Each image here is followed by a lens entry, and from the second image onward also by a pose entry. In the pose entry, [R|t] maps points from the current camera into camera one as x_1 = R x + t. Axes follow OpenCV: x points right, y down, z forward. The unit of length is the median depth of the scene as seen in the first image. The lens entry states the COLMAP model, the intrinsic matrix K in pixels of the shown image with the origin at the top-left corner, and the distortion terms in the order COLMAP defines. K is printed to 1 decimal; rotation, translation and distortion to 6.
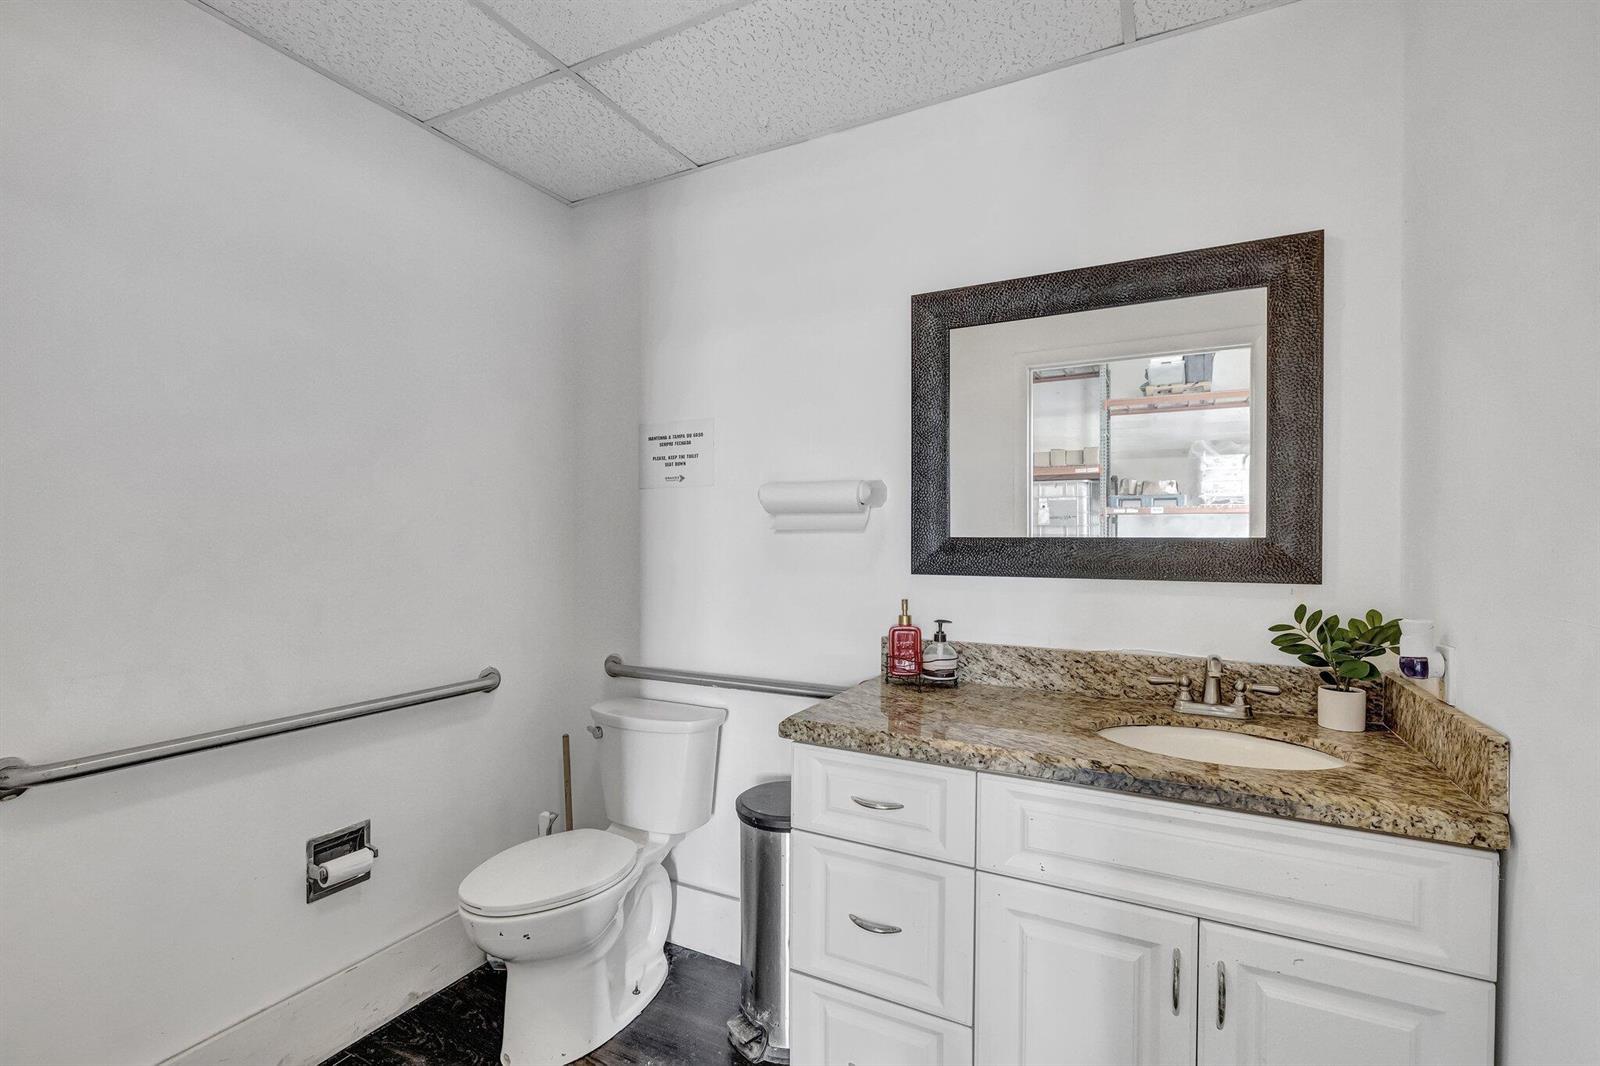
lens RADIAL K [[742.2, 0, 772.9], [0, 742.2, 546.0], [0, 0, 1]] dist [-0.008311, 0.004288]
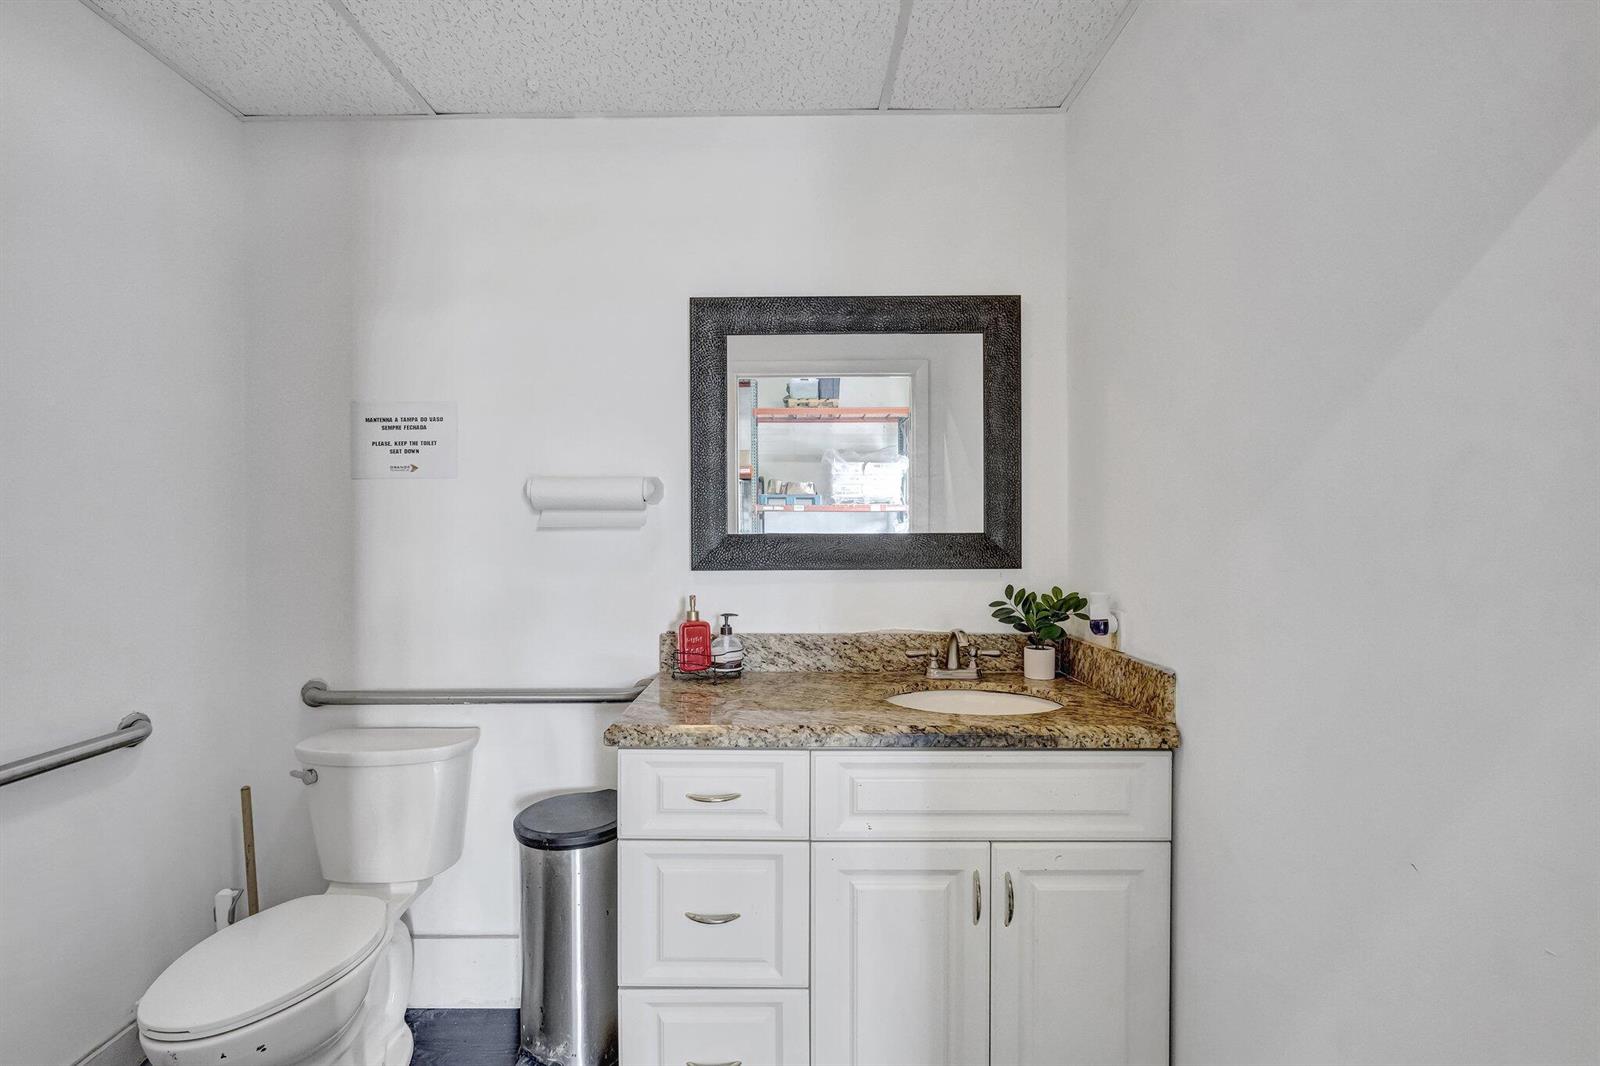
lens RADIAL K [[742.2, 0, 778.6], [0, 742.2, 539.0], [0, 0, 1]] dist [-0.008311, 0.004288]
pose [[0.880659, -0.010387, 0.473637, -0.205060], [0.012103, 0.999927, -0.000574, -0.003644], [-0.473596, 0.006238, 0.880720, 0.048296]]
